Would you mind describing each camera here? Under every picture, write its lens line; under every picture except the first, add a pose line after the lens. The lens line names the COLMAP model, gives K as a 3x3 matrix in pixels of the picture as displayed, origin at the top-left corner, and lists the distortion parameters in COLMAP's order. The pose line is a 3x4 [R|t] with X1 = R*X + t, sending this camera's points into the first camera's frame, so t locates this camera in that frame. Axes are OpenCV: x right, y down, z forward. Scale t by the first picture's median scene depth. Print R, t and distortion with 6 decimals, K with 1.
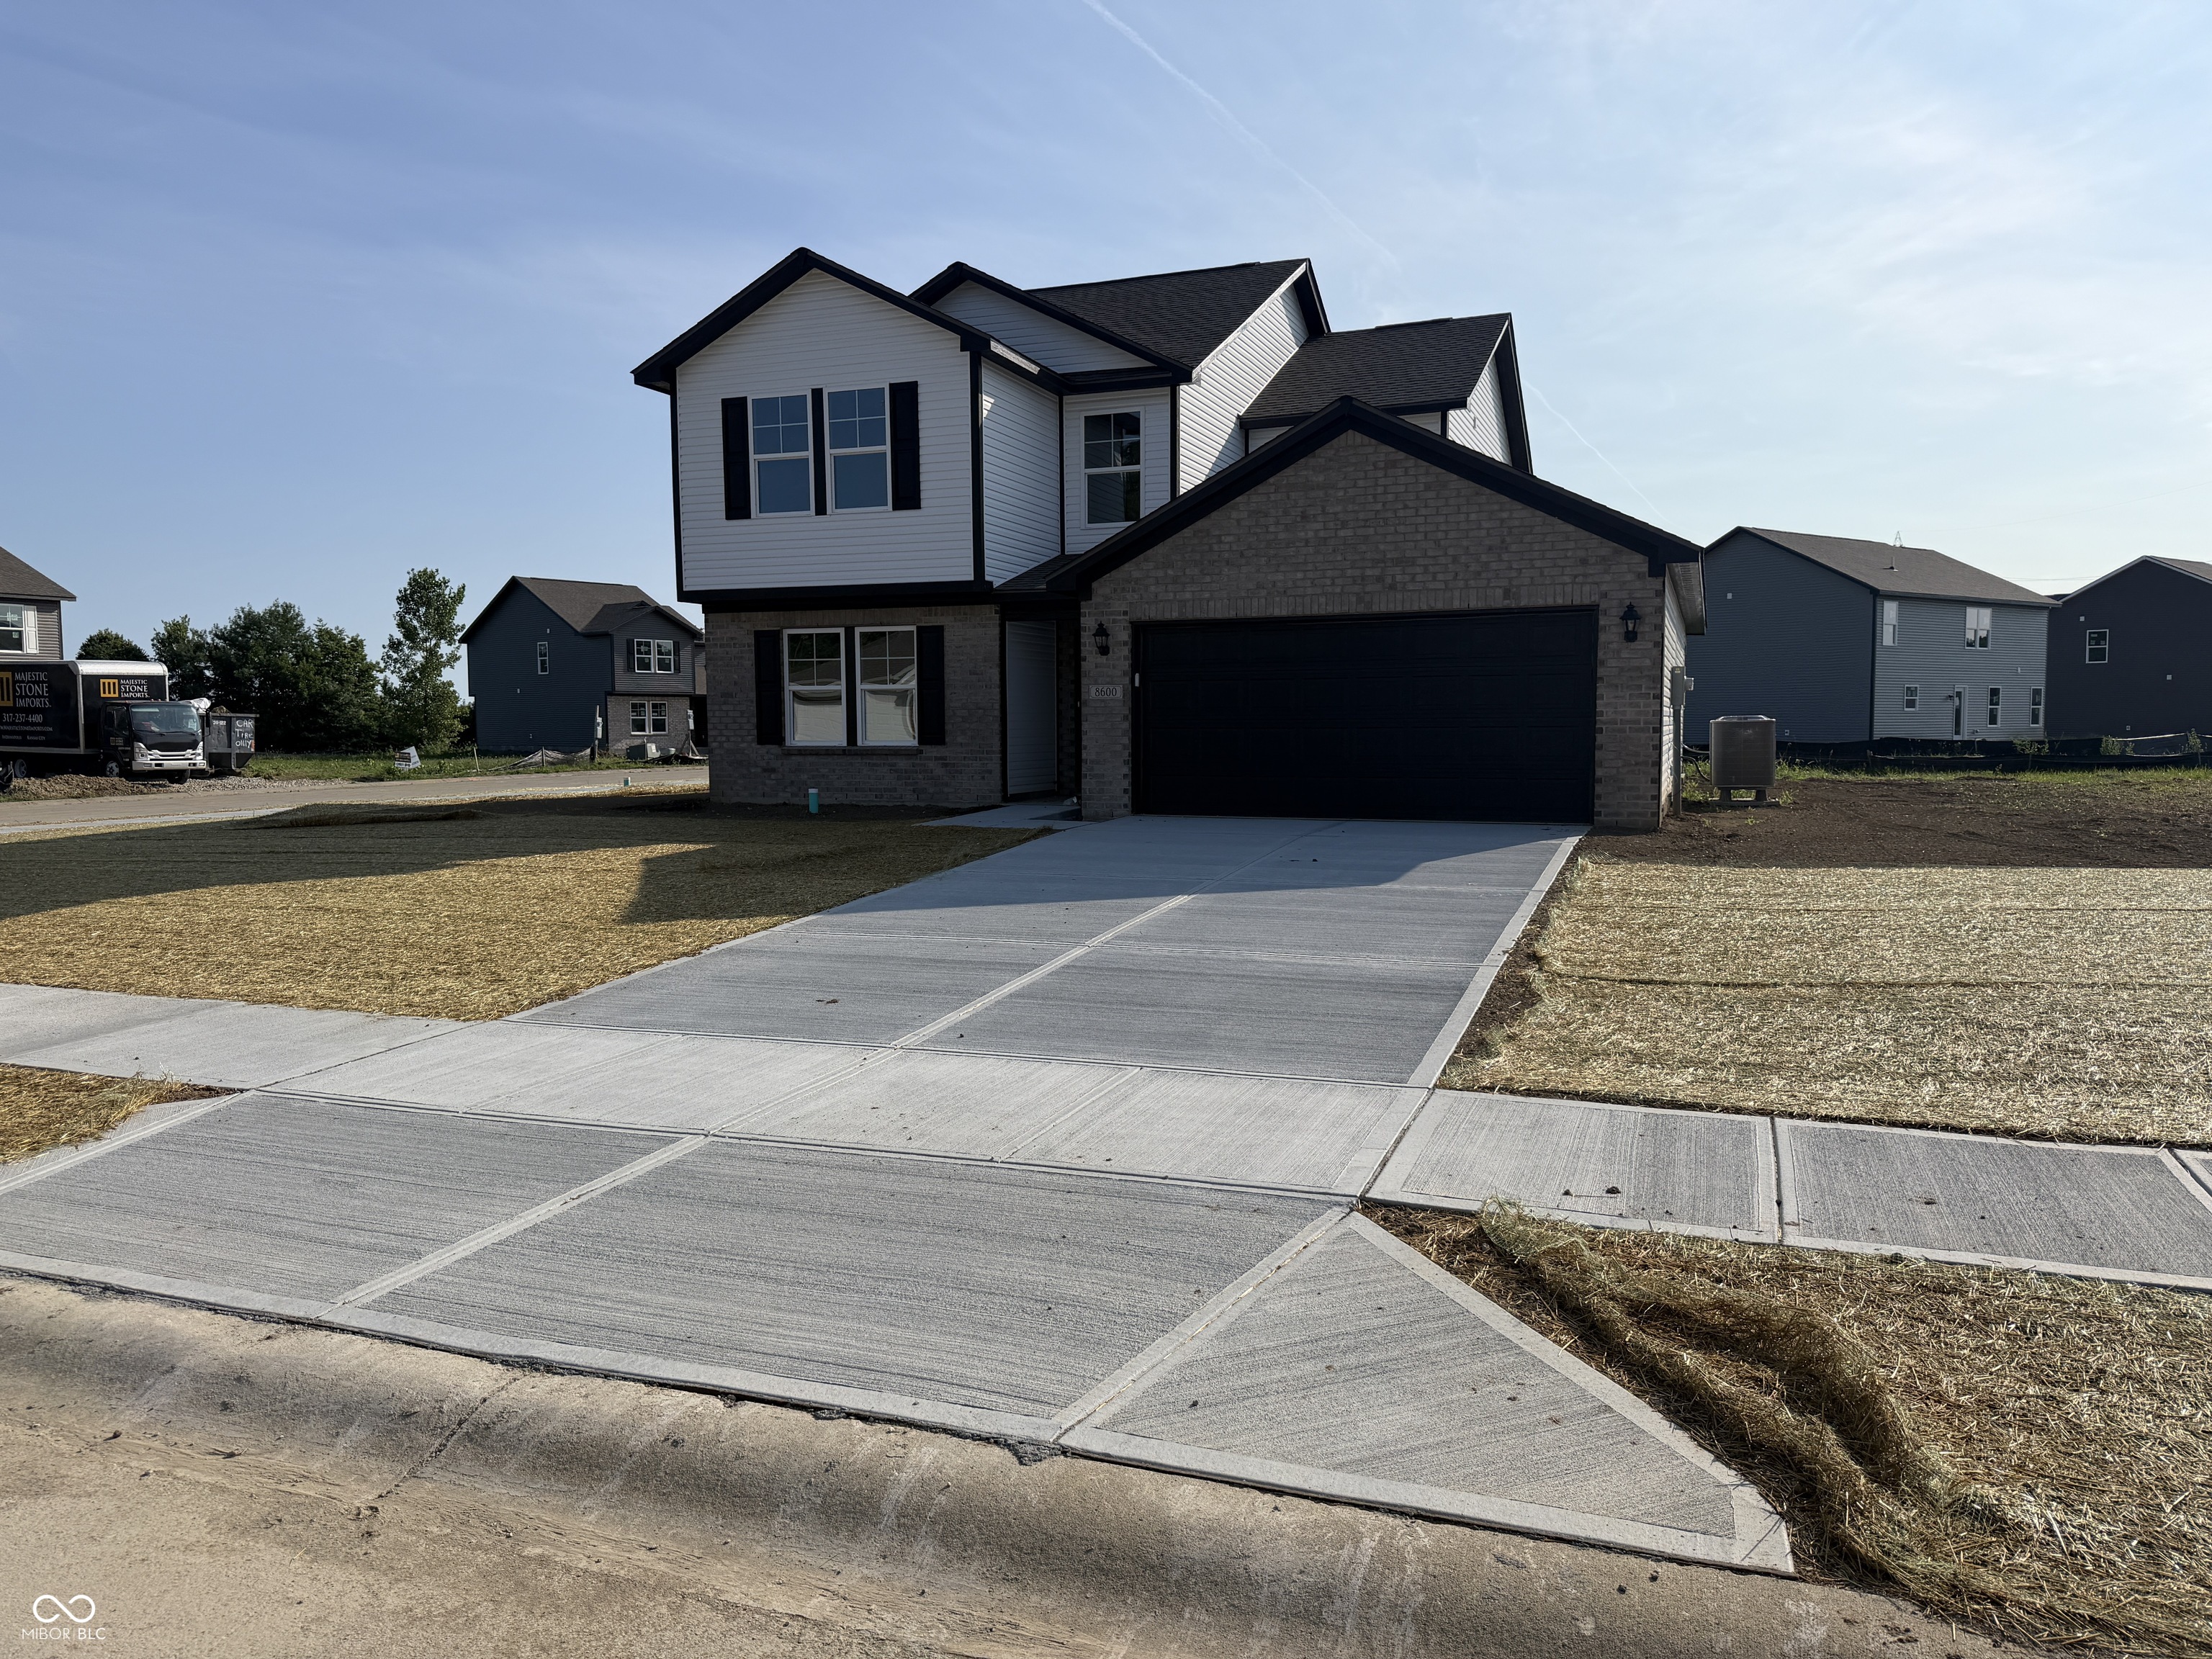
lens RADIAL K [[1524.2, 0, 1101.3], [0, 1524.2, 822.5], [0, 0, 1]] dist [0.161027, -0.231676]
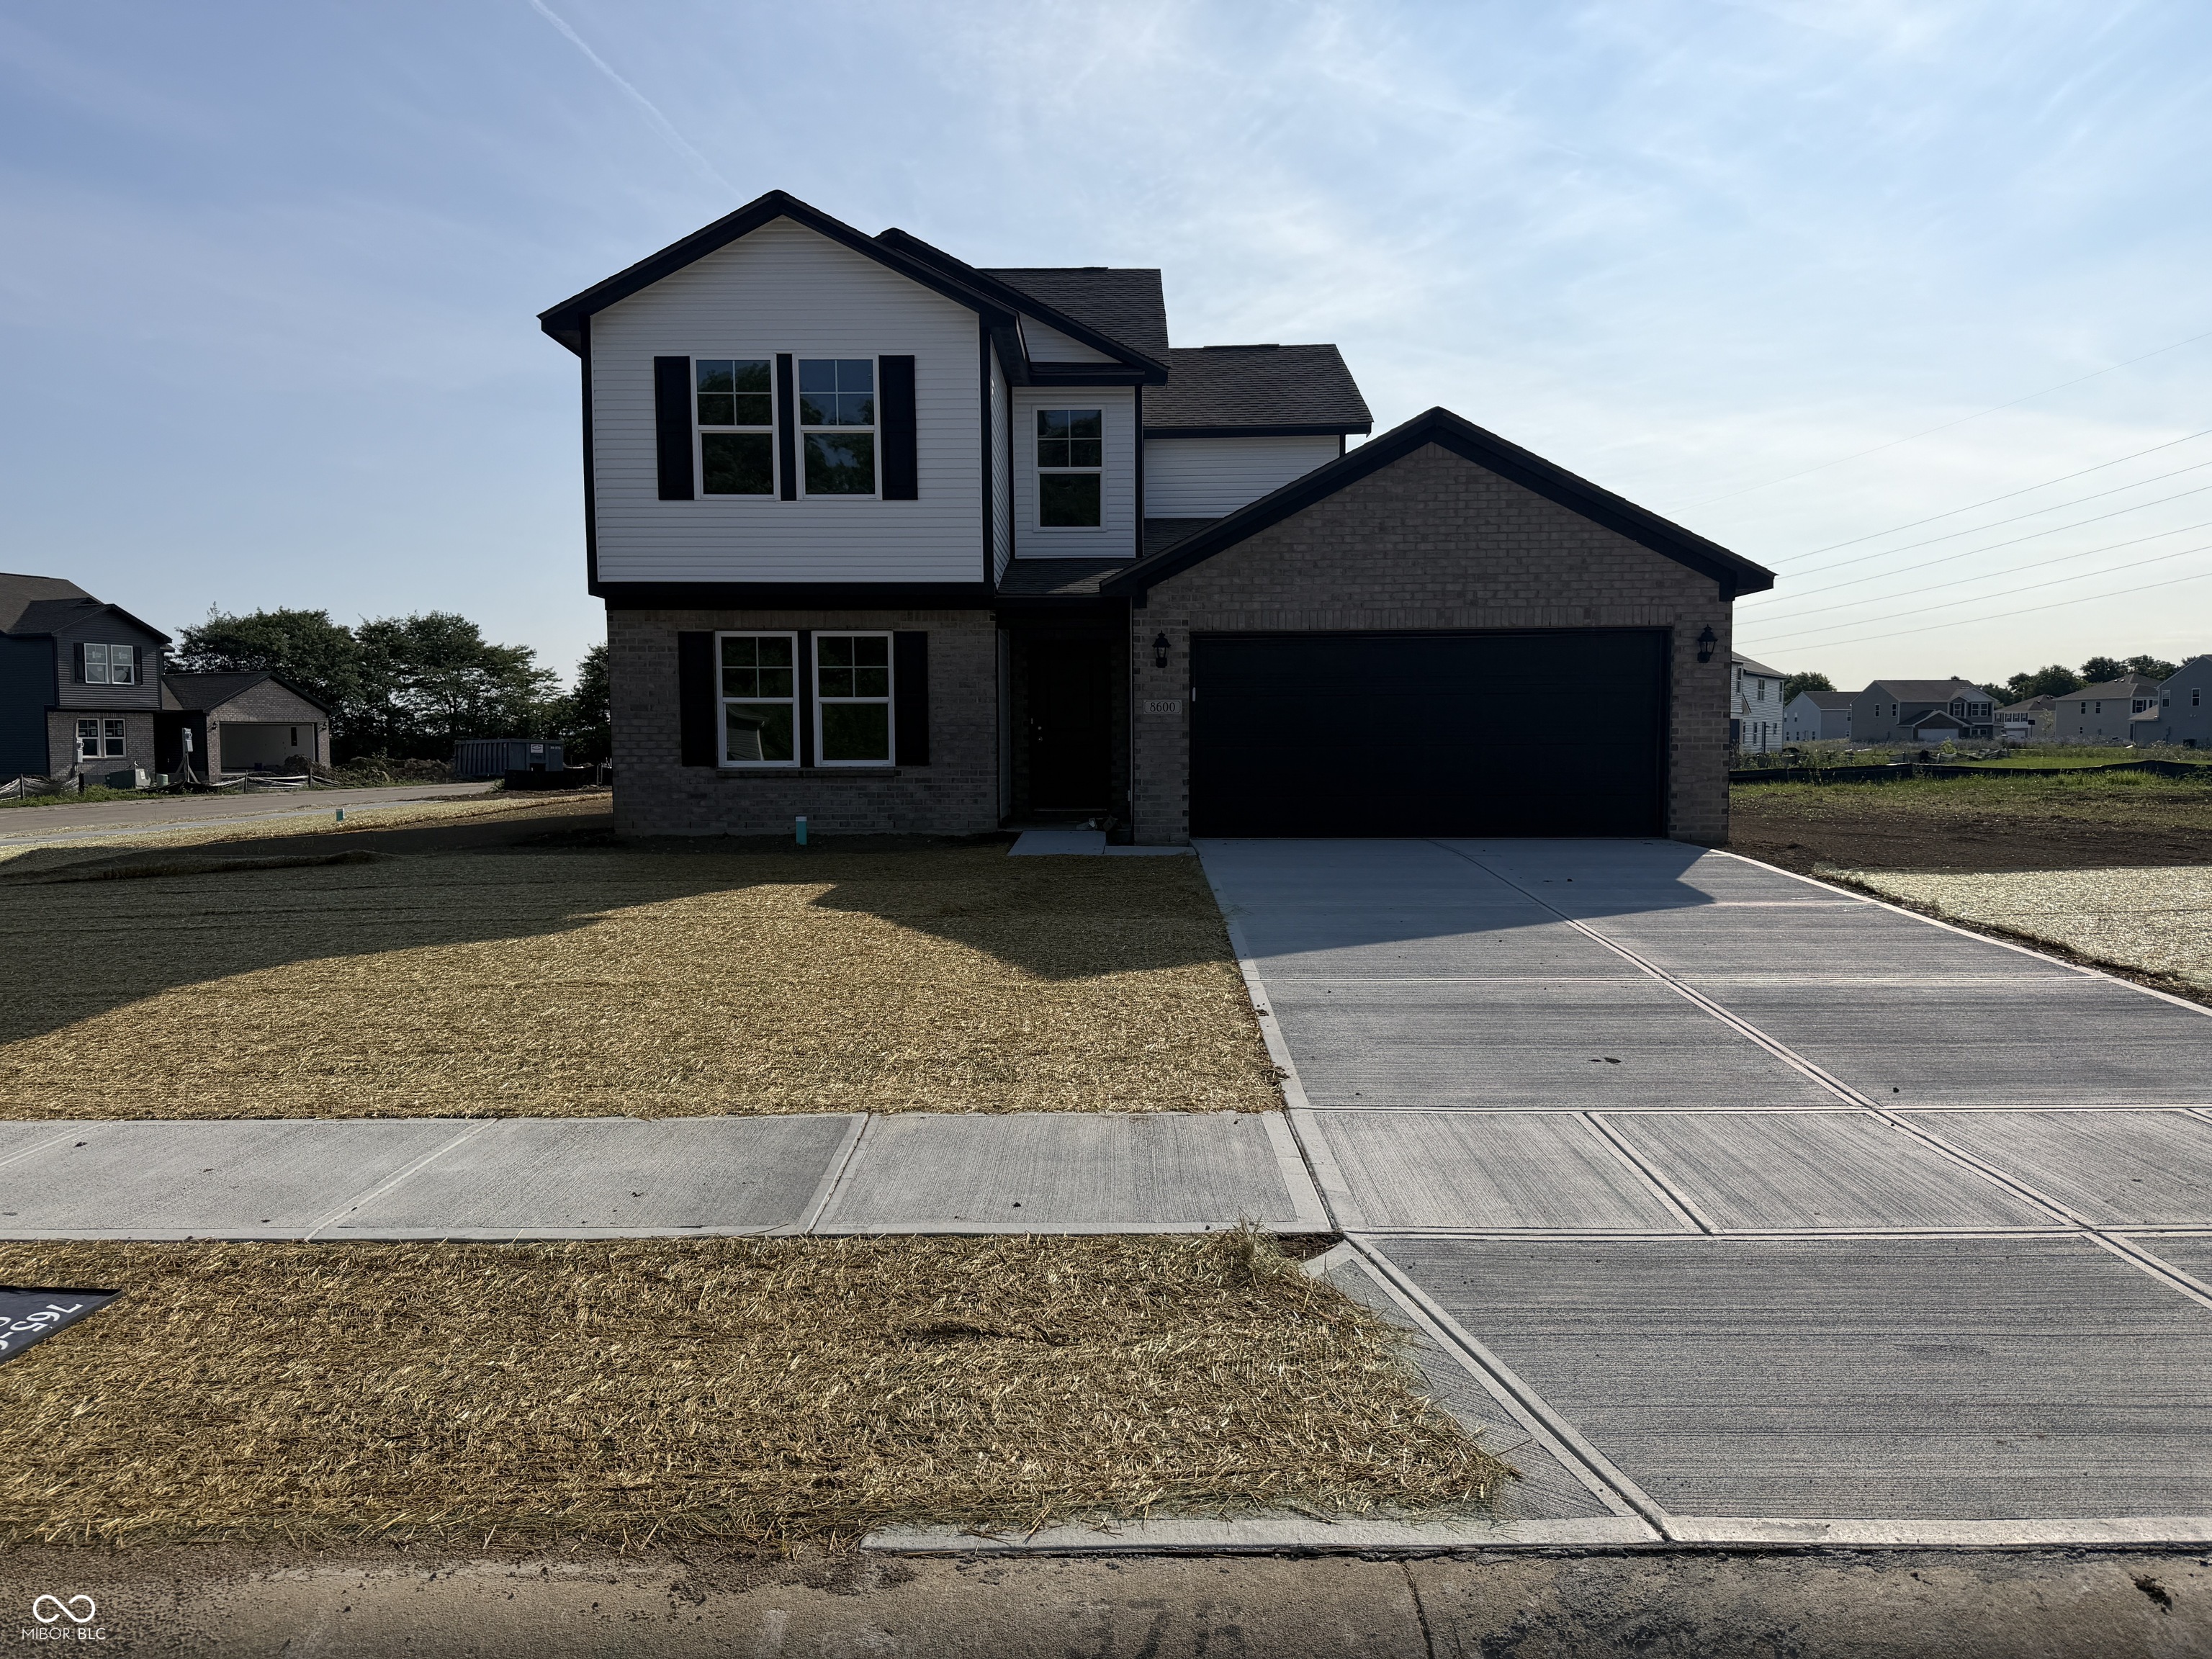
lens RADIAL K [[1524.2, 0, 1101.3], [0, 1524.2, 822.5], [0, 0, 1]] dist [0.161027, -0.231676]
pose [[0.937826, -0.016933, 0.346692, -0.372099], [0.022401, 0.999680, -0.011771, -0.005358], [-0.346382, 0.018805, 0.937905, 0.150337]]
